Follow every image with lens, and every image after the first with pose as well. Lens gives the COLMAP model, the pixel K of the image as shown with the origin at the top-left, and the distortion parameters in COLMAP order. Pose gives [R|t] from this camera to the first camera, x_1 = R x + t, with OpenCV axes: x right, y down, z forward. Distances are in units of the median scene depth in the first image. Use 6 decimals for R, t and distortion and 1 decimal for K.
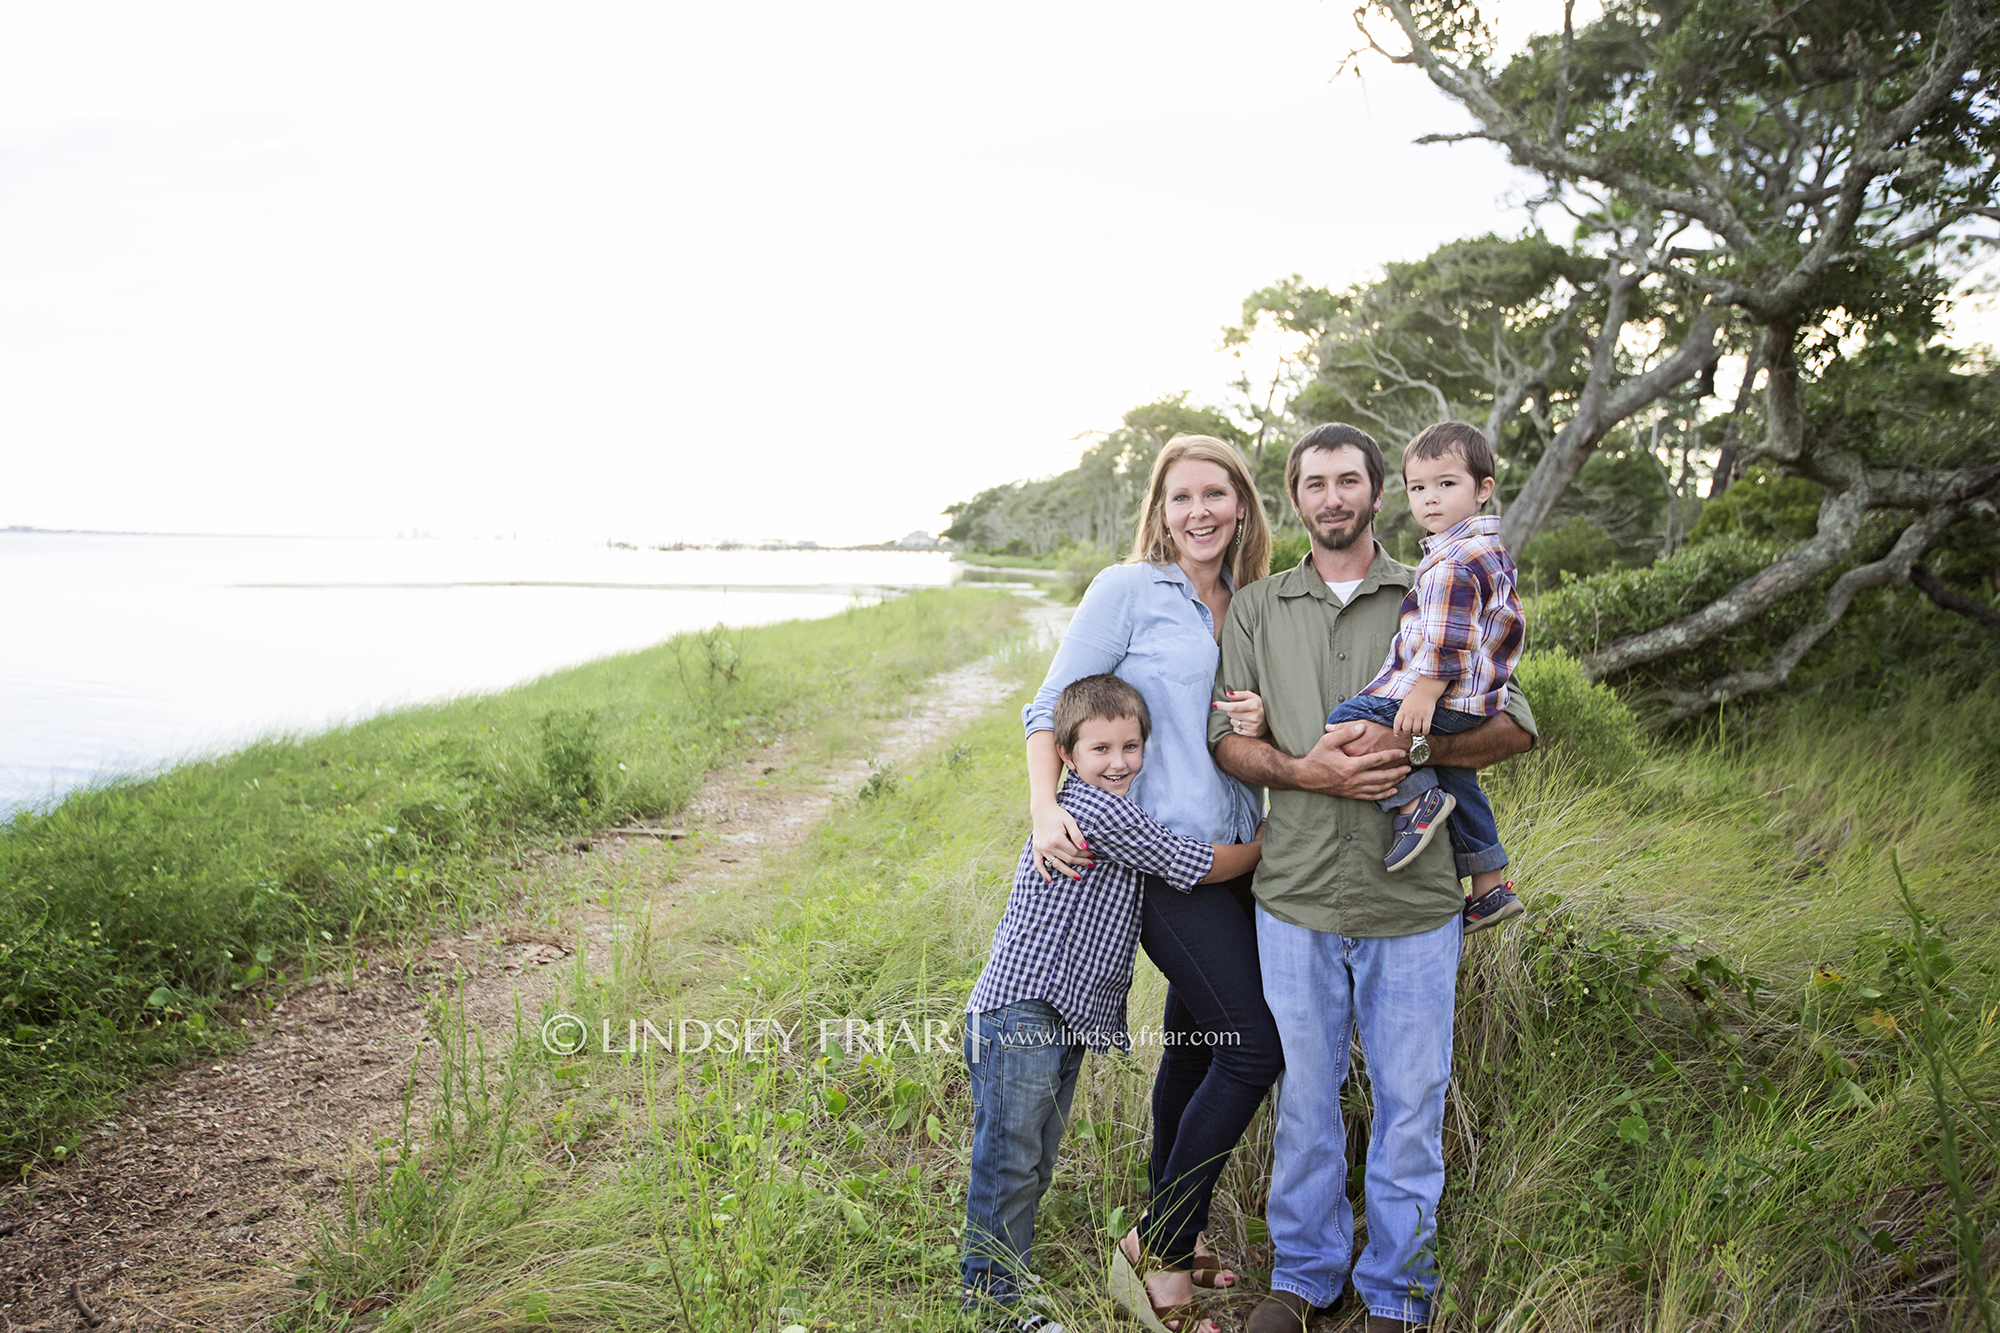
lens RADIAL K [[1635.5, 0, 994.3], [0, 1635.5, 652.5], [0, 0, 1]] dist [0.003966, 0.081817]
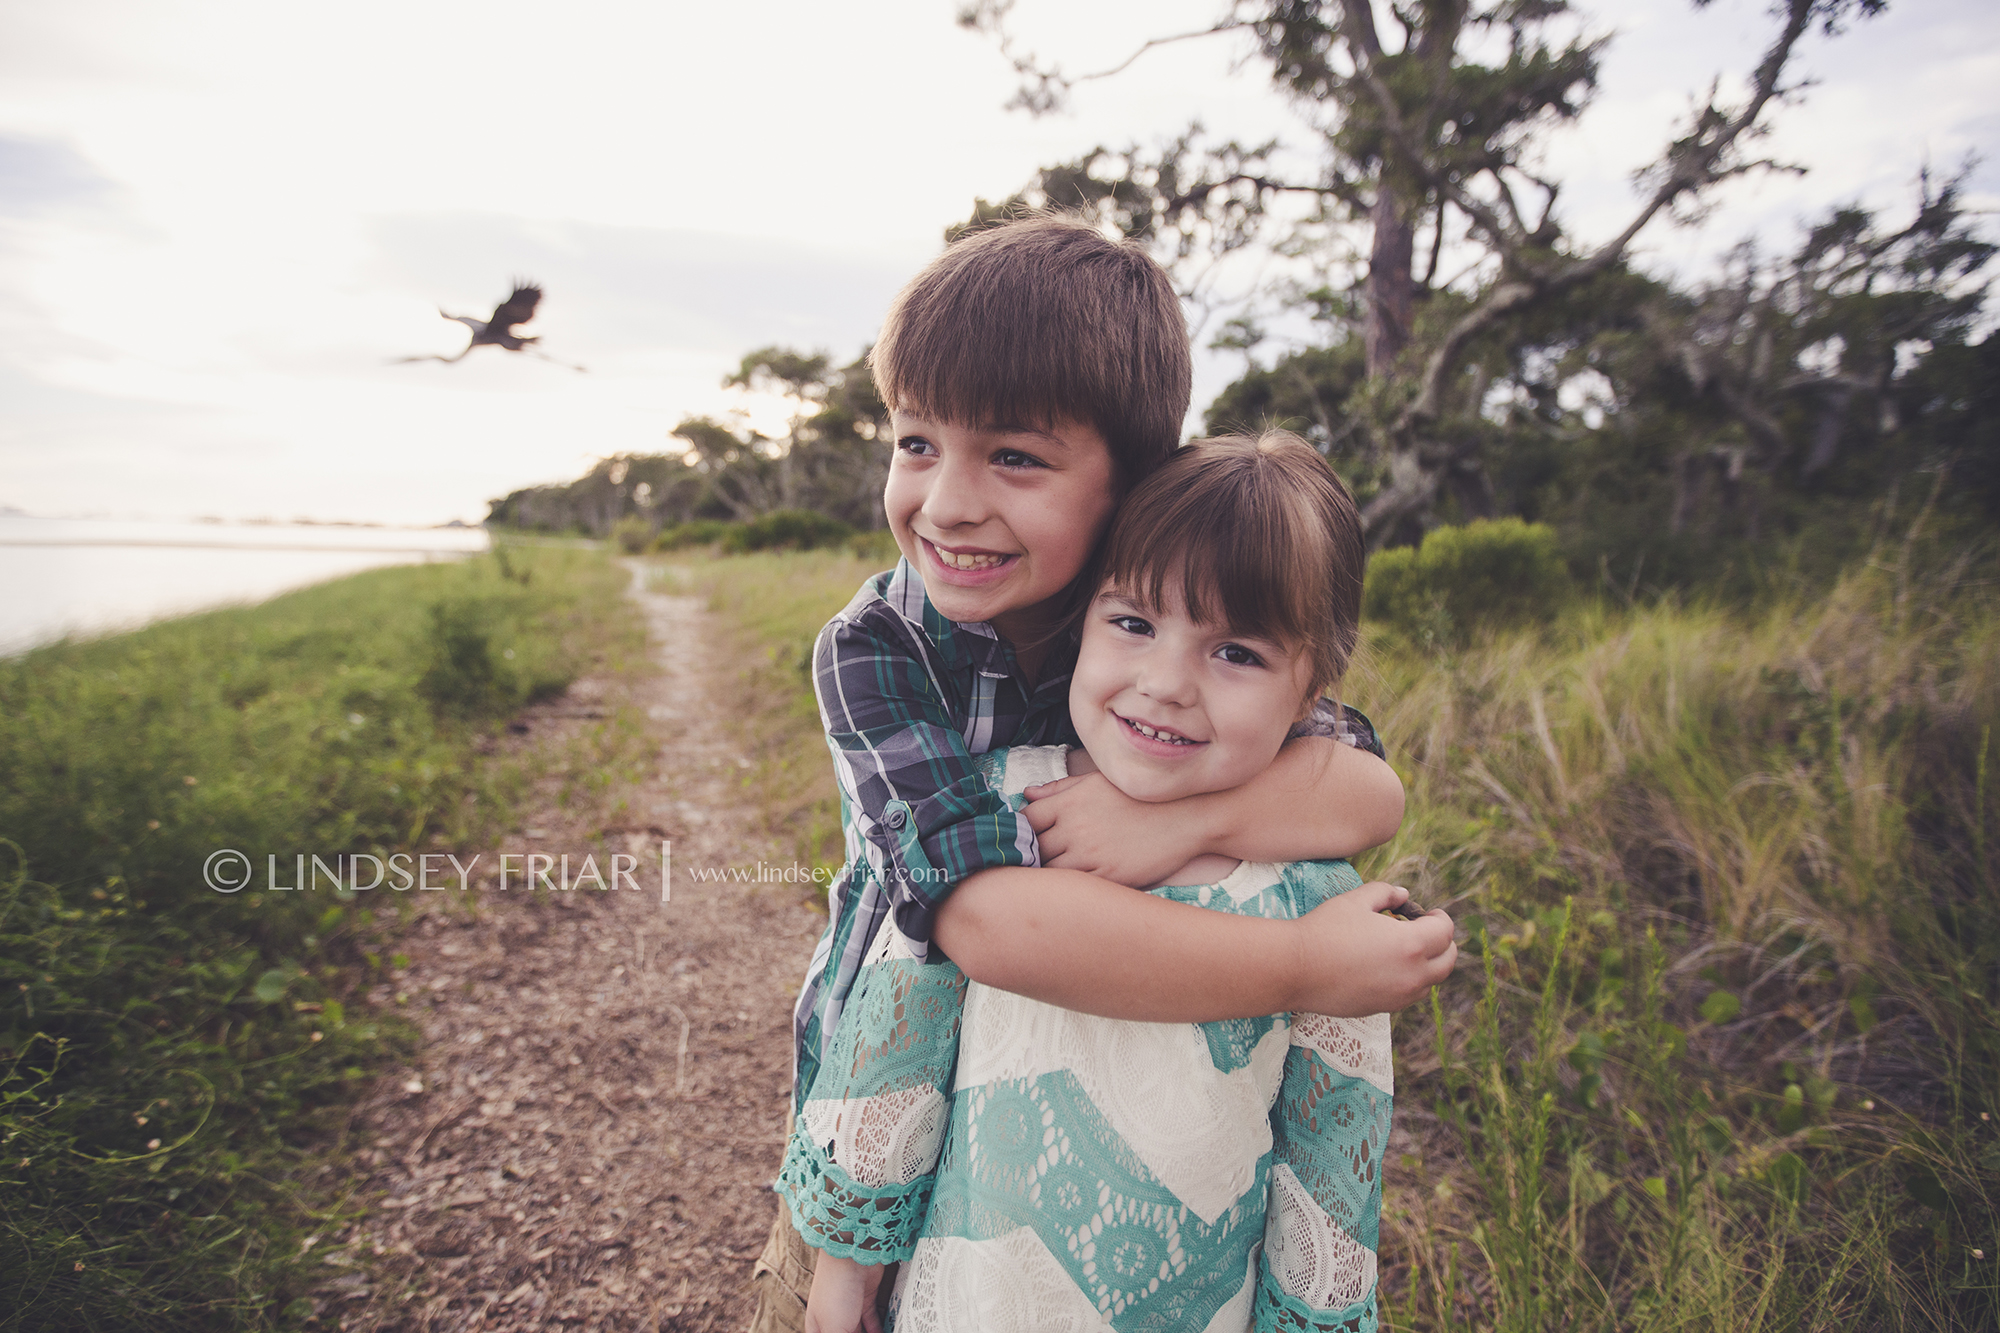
lens RADIAL K [[995.6, 0, 1002.5], [0, 995.6, 650.7], [0, 0, 1]] dist [-0.027290, 0.010702]
pose [[0.901464, -0.032158, 0.431658, -0.235740], [0.008527, 0.998362, 0.056571, 0.037726], [-0.432770, -0.047316, 0.900262, 0.317451]]
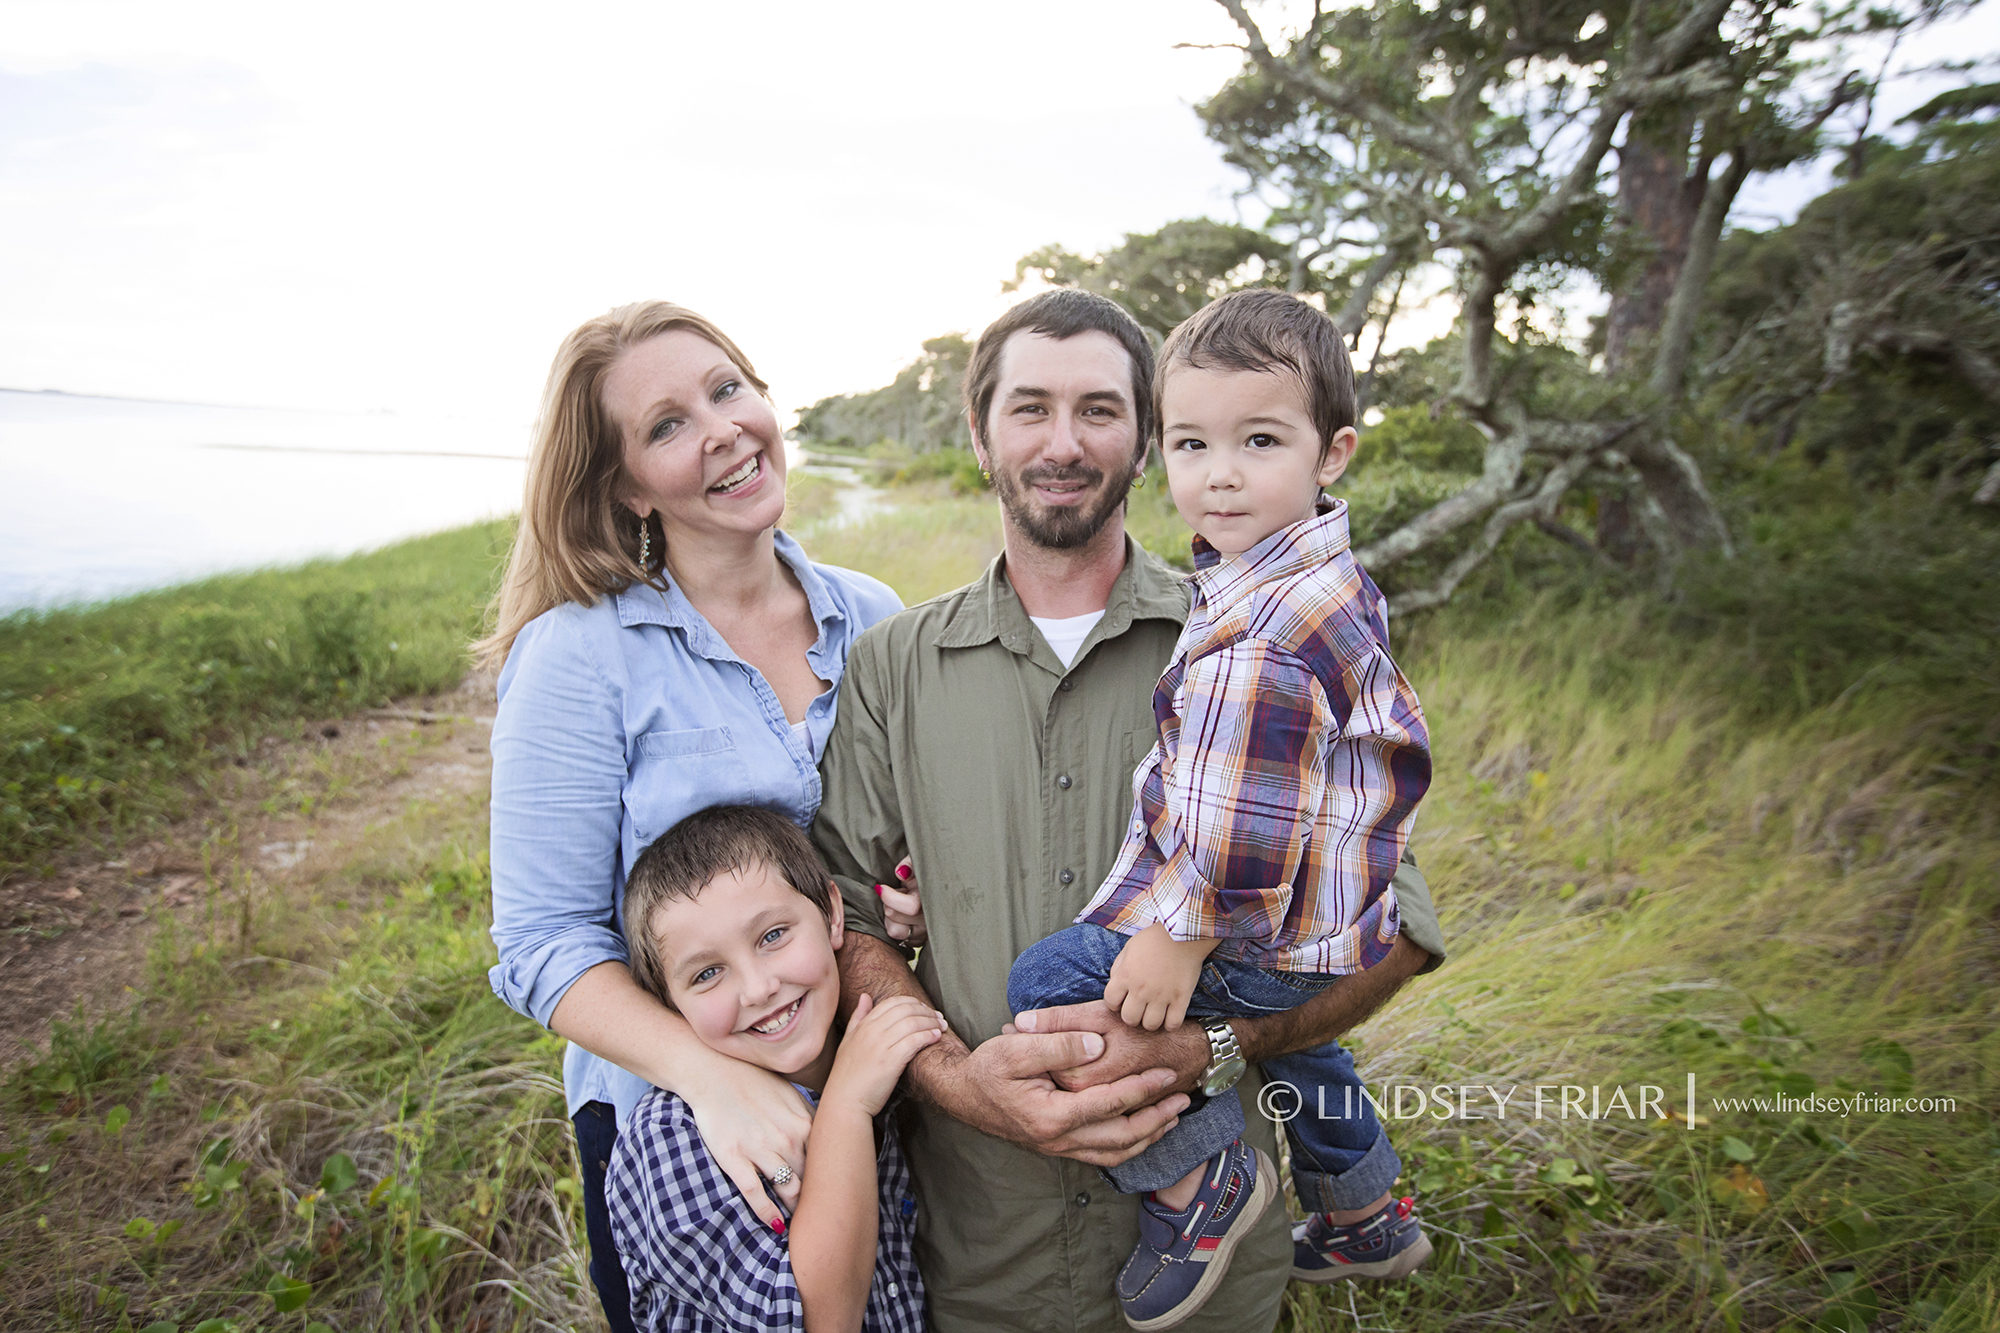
lens RADIAL K [[1187.7, 0, 1000.3], [0, 1187.7, 666.9], [0, 0, 1]] dist [-0.029661, 0.016078]
pose [[0.988989, 0.020370, 0.146582, 0.049283], [-0.037857, 0.992349, 0.117515, -0.021740], [-0.143067, -0.121770, 0.982193, 0.221363]]
